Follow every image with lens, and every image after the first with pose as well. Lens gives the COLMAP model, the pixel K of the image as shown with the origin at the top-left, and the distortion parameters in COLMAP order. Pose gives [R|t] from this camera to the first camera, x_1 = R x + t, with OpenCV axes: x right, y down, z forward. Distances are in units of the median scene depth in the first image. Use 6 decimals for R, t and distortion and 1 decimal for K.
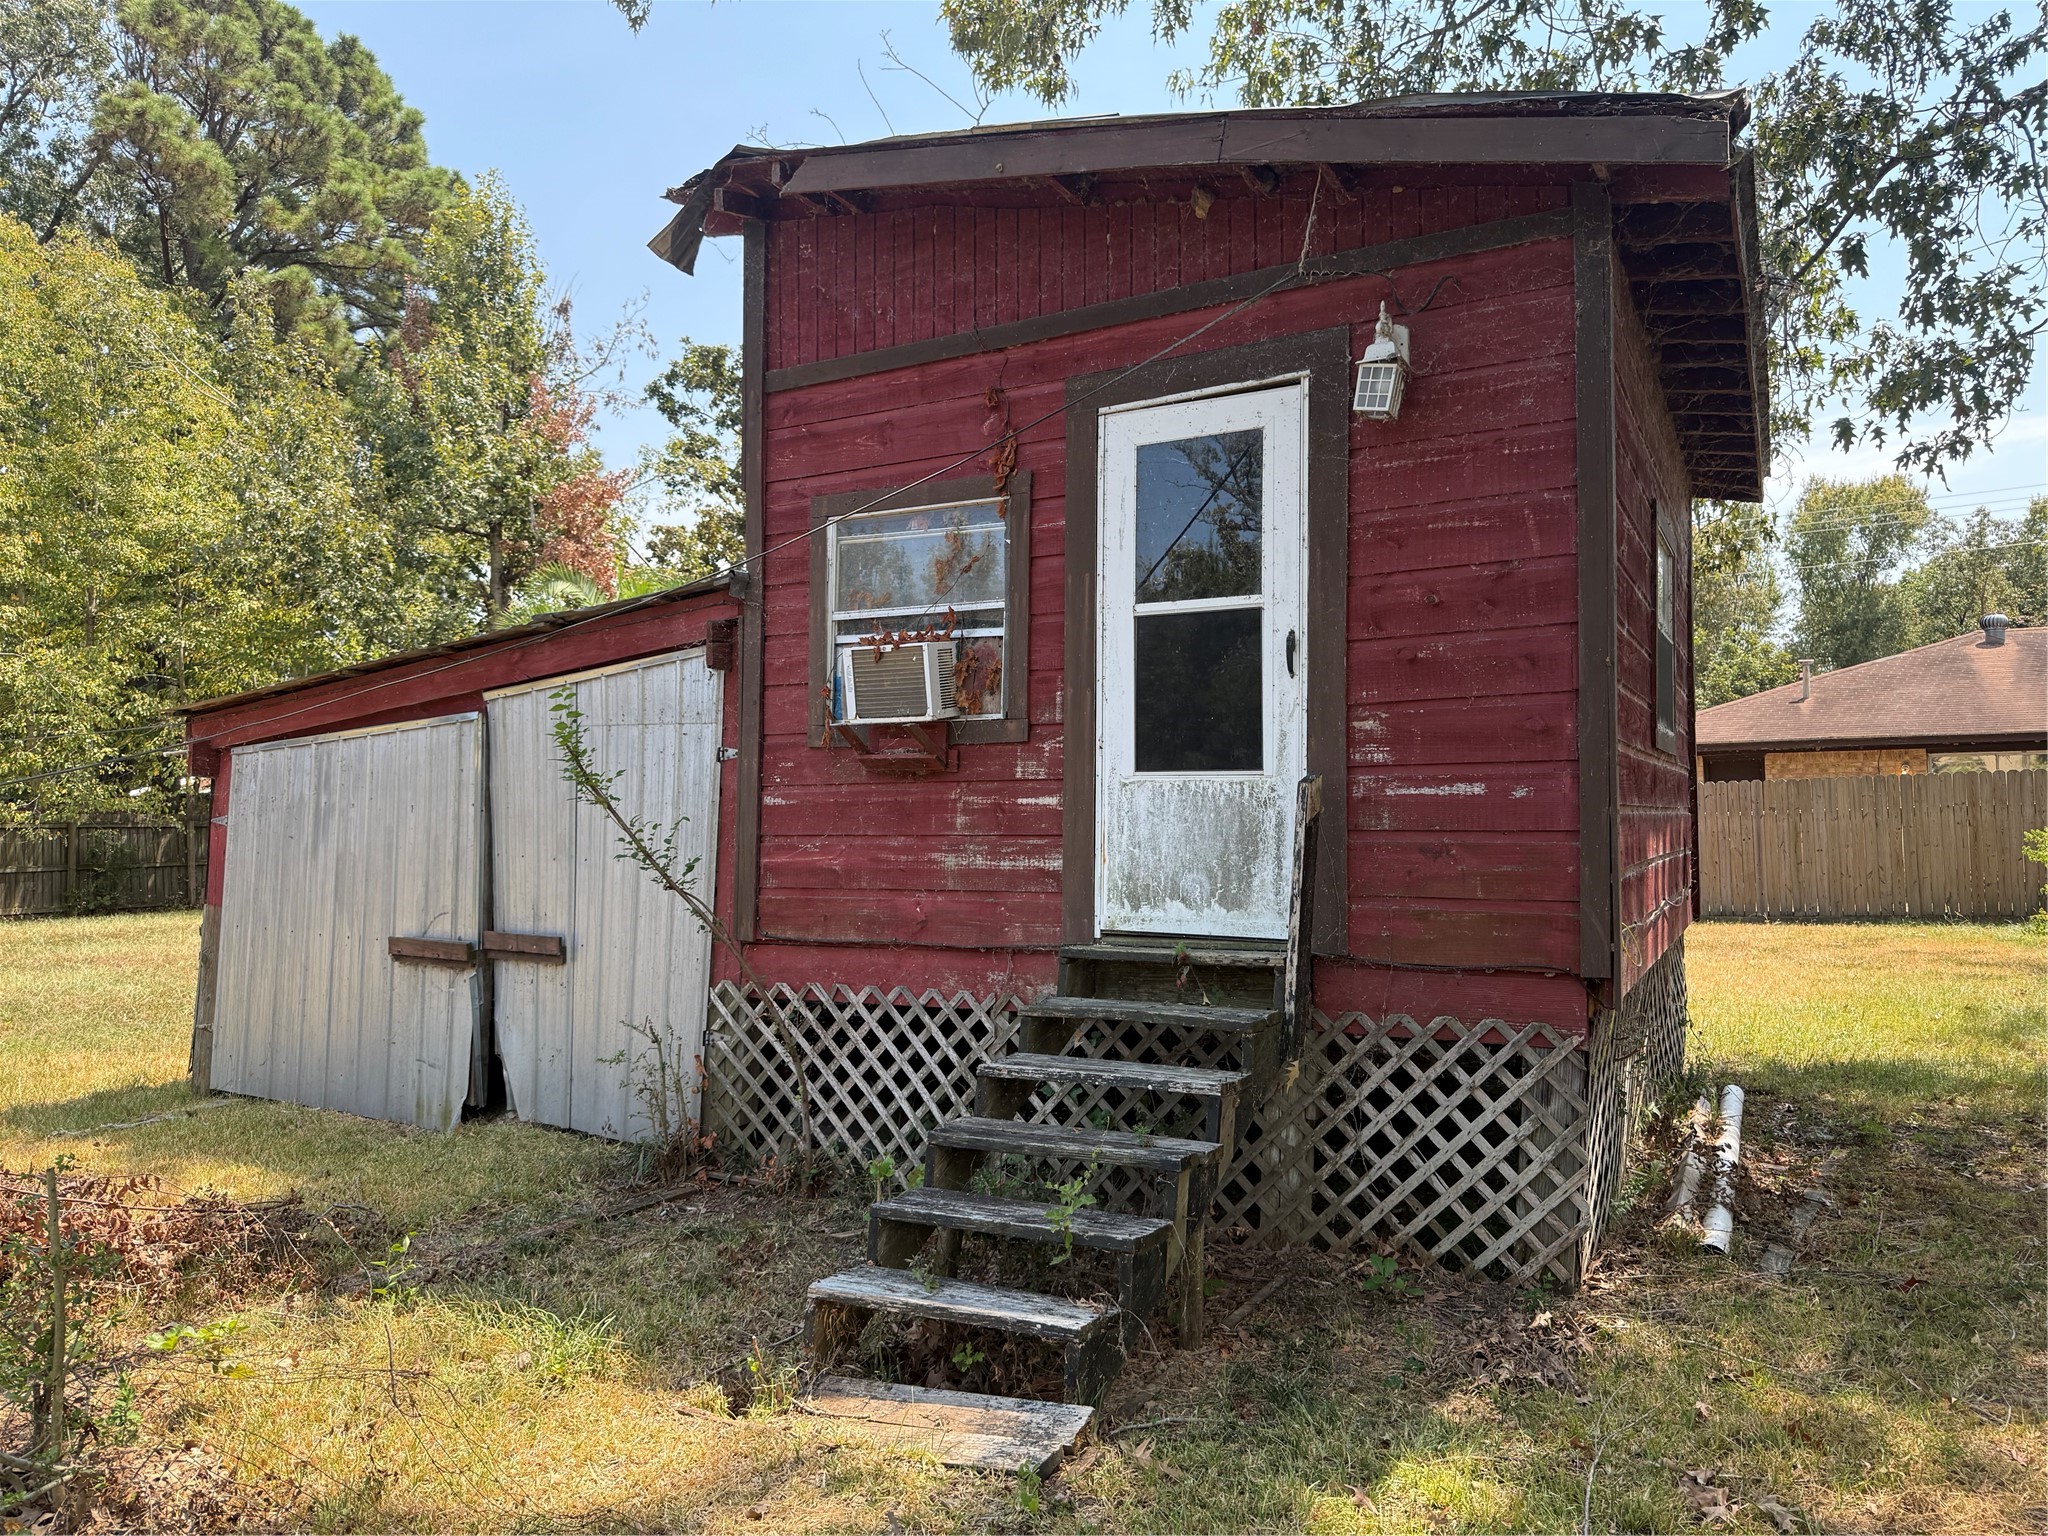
lens RADIAL K [[1430.9, 0, 1025.7], [0, 1430.9, 776.3], [0, 0, 1]] dist [0.009821, -0.022647]
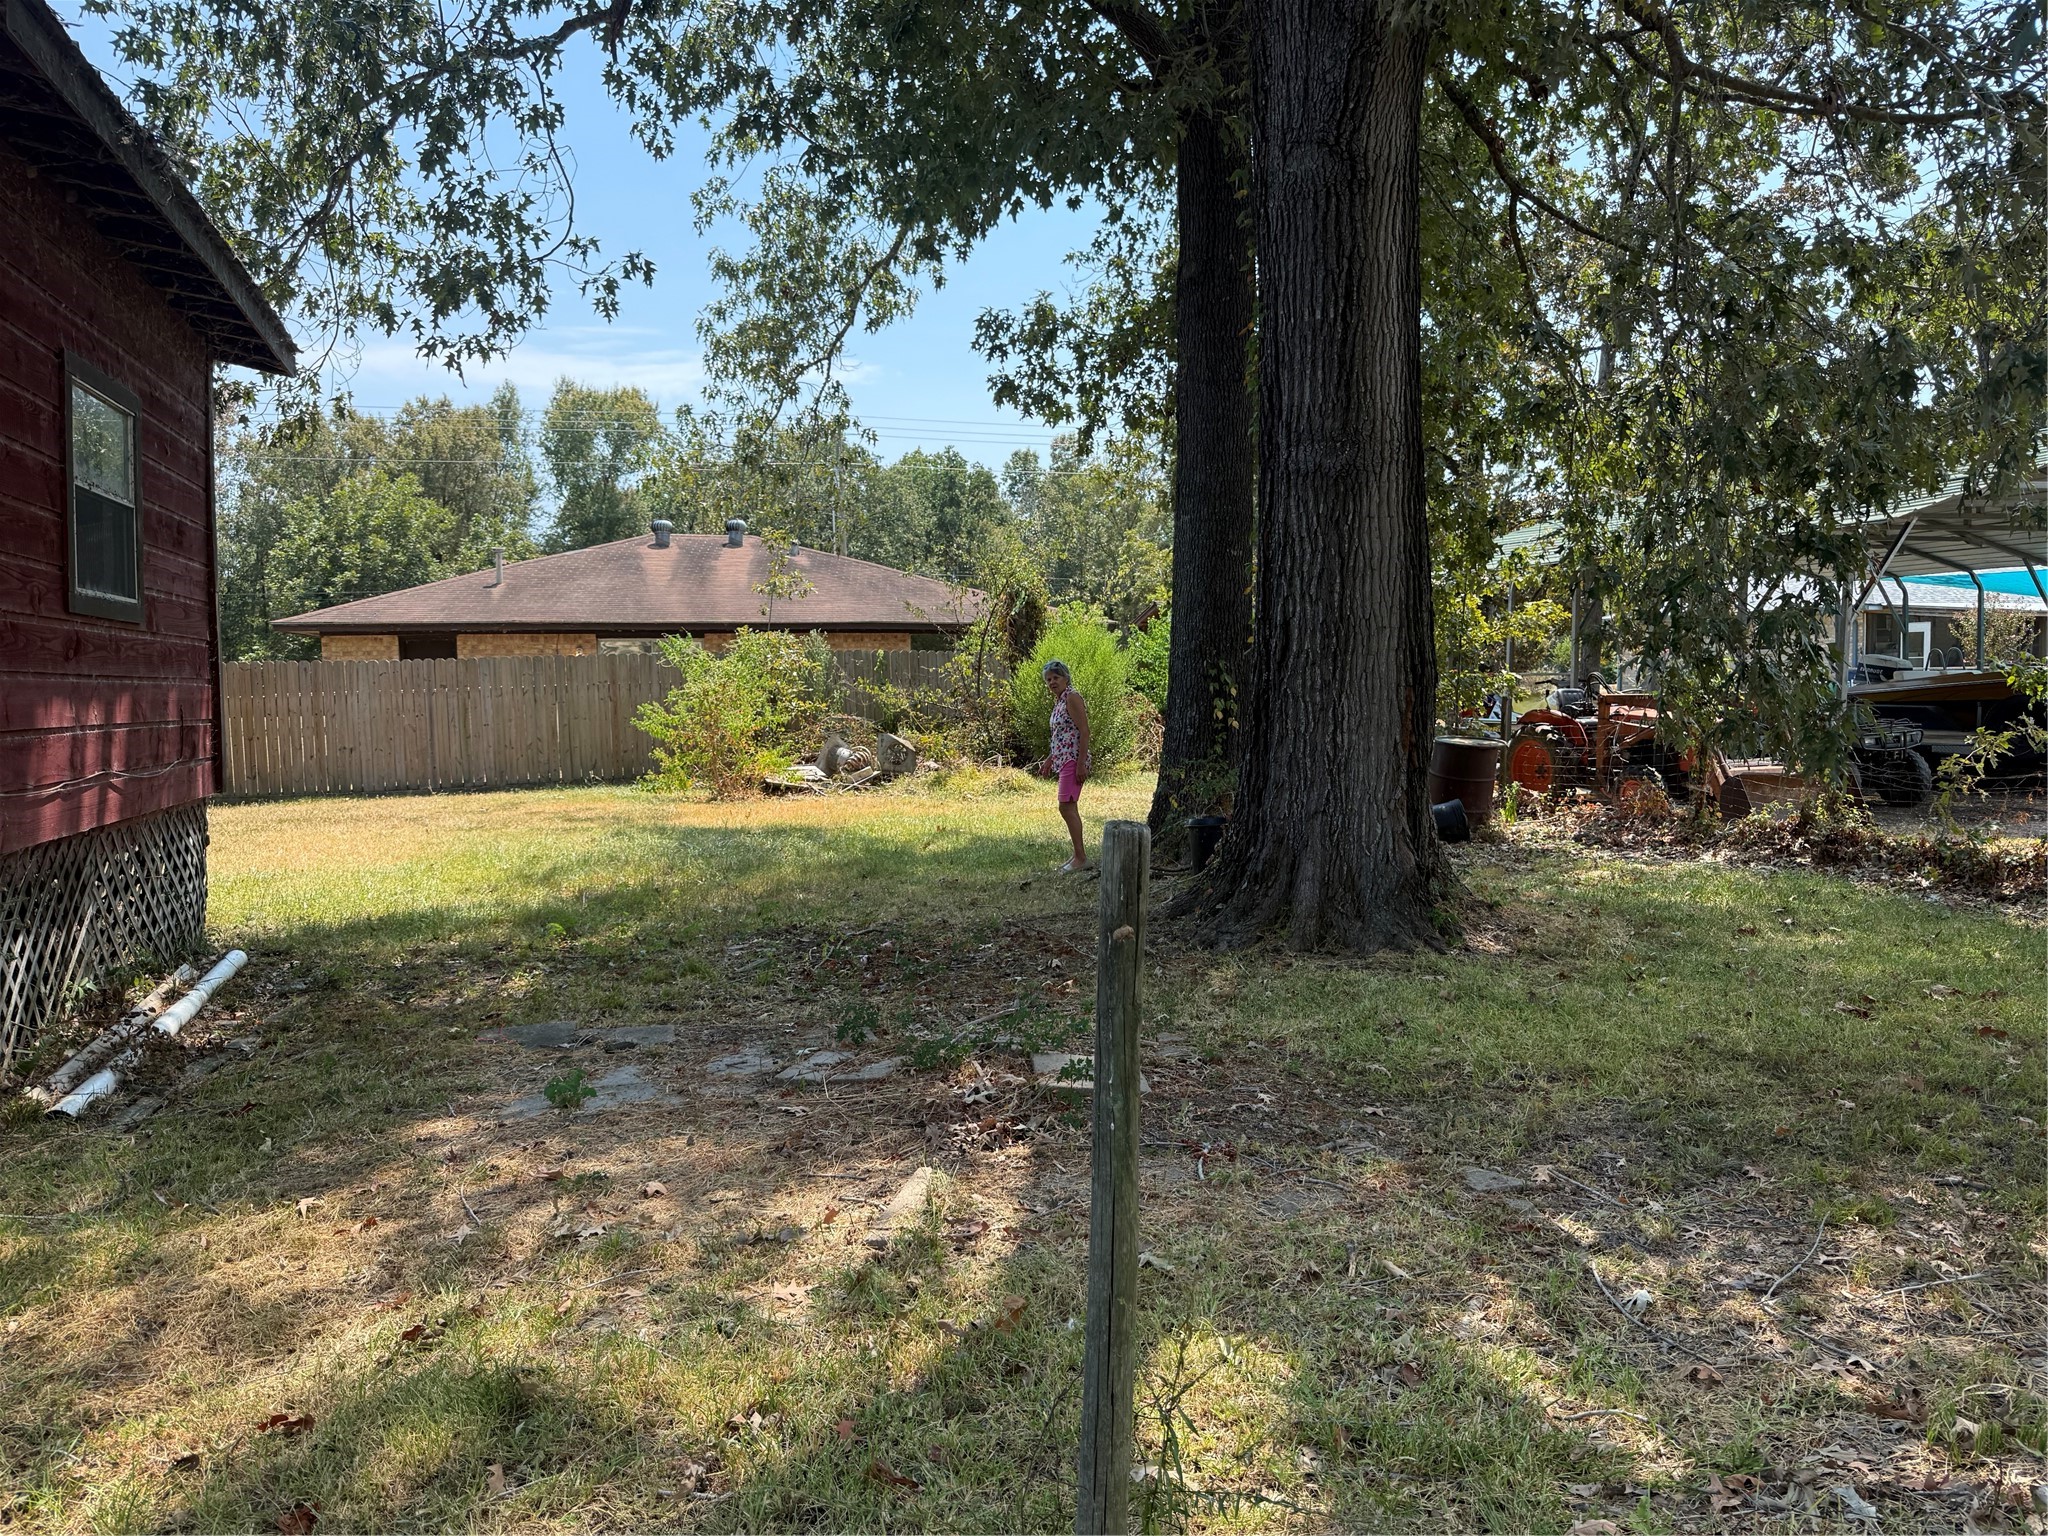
lens RADIAL K [[1430.9, 0, 1037.9], [0, 1430.9, 779.3], [0, 0, 1]] dist [0.009821, -0.022647]
pose [[0.694928, -0.044904, 0.717676, 0.137190], [-0.015374, 0.996892, 0.077261, 0.005579], [-0.718915, -0.064724, 0.692078, -0.089397]]
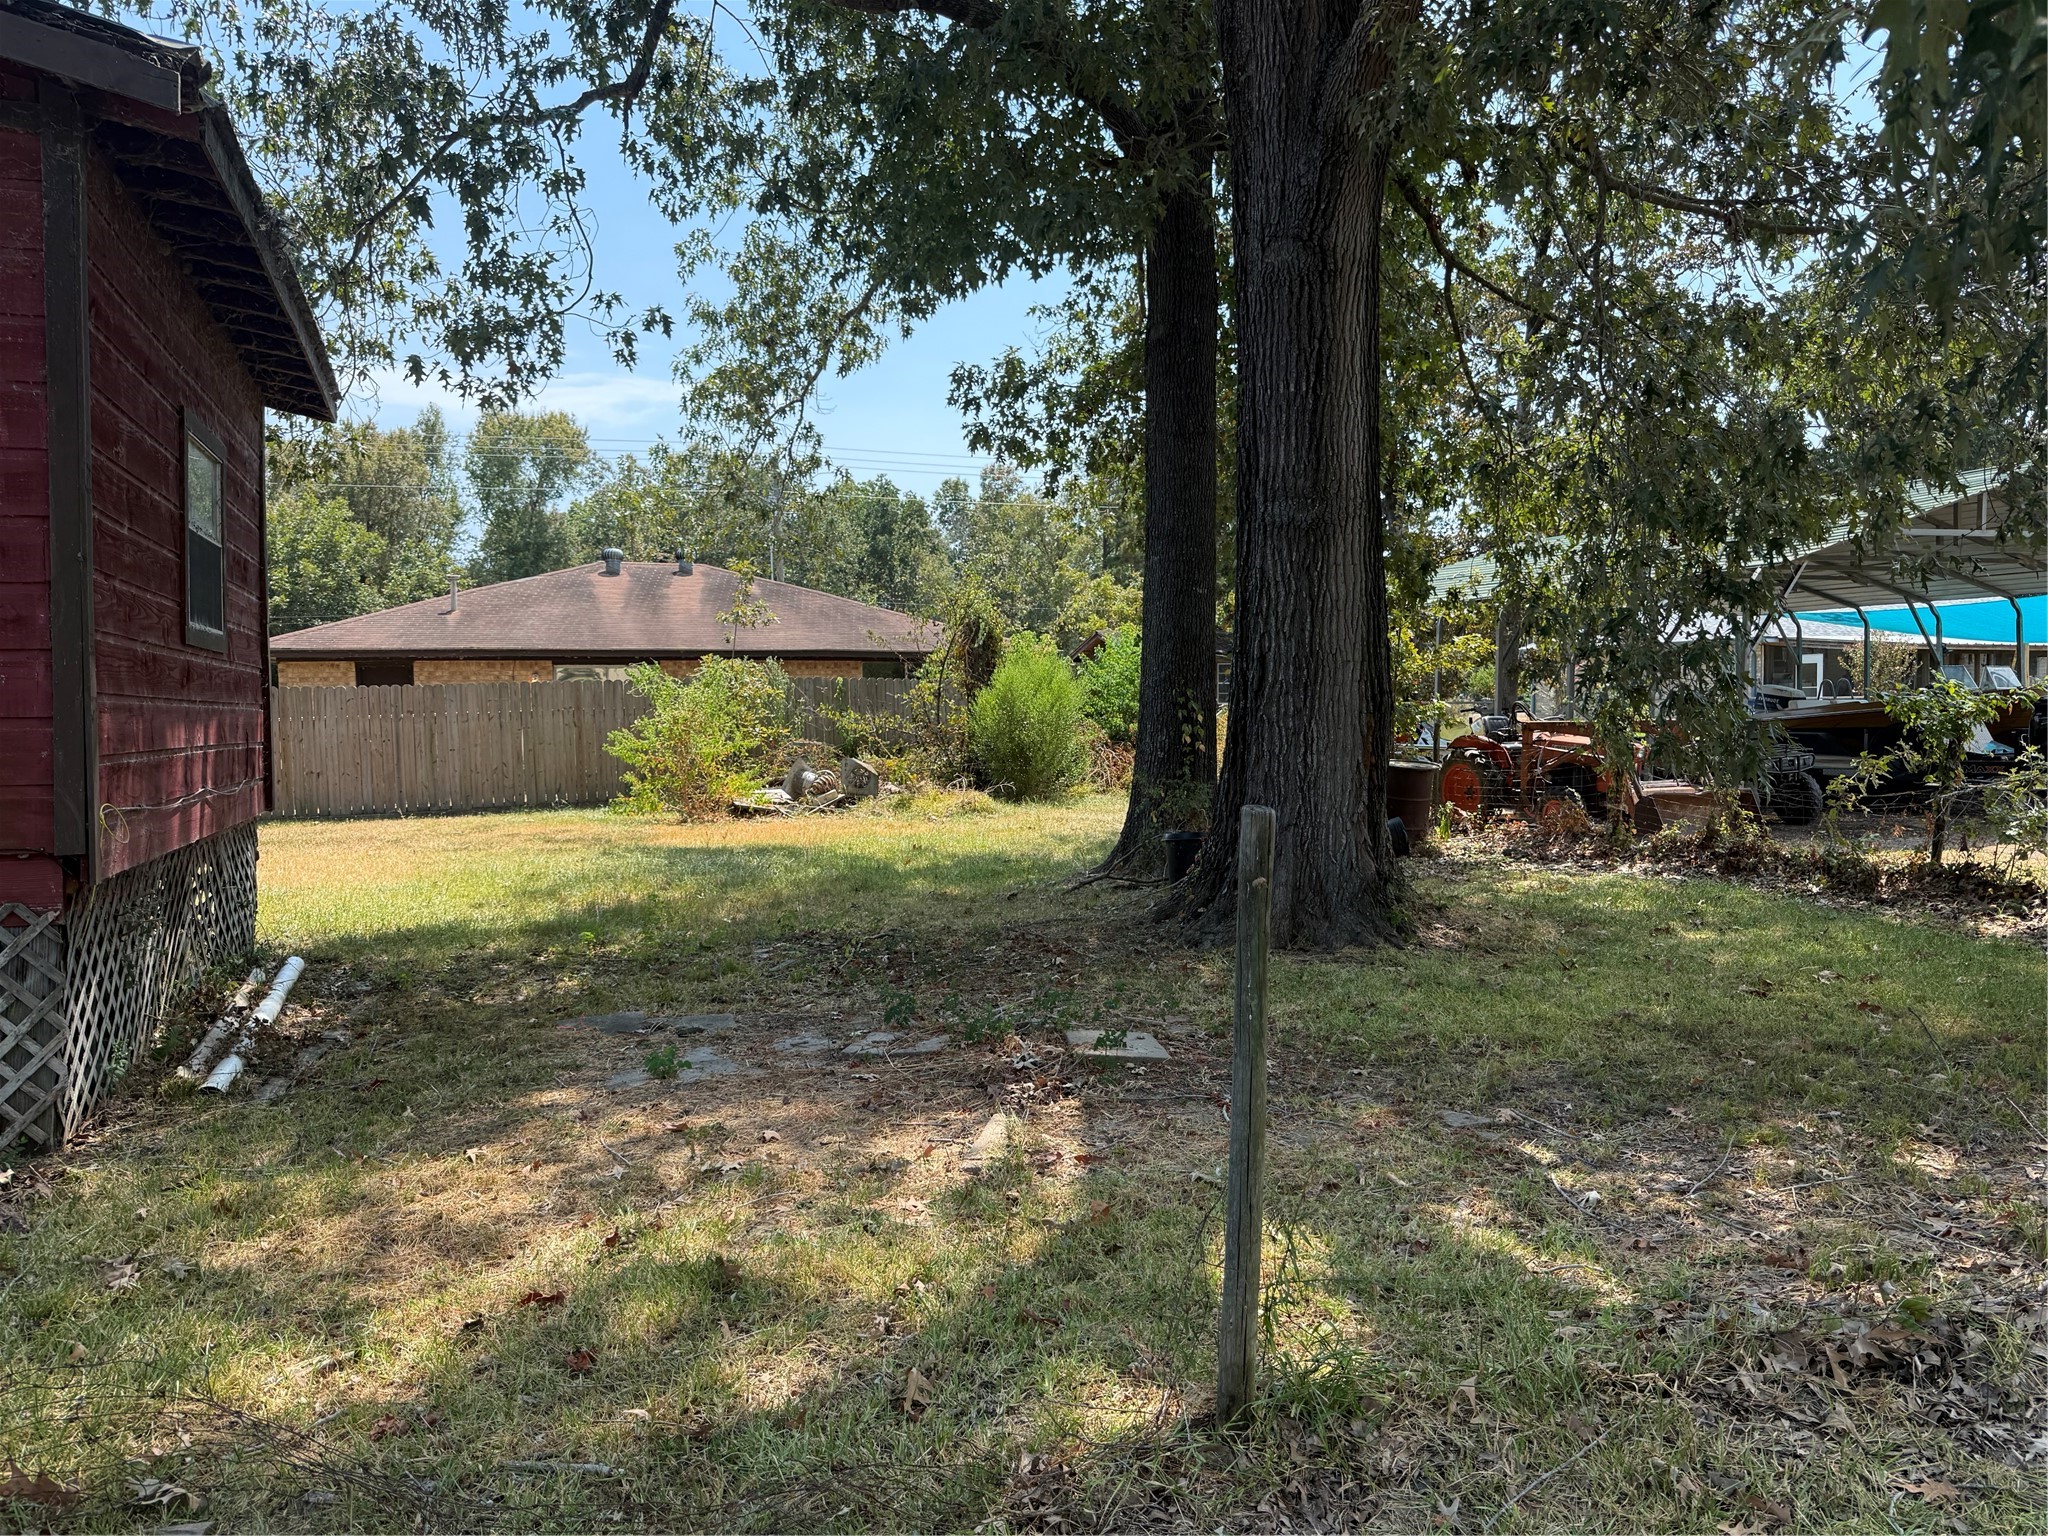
lens RADIAL K [[1430.9, 0, 1040.9], [0, 1430.9, 786.8], [0, 0, 1]] dist [0.009821, -0.022647]
pose [[0.653373, -0.035710, 0.756193, 0.035775], [-0.018027, 0.997870, 0.062700, 0.005918], [-0.756821, -0.054598, 0.651337, -0.116021]]
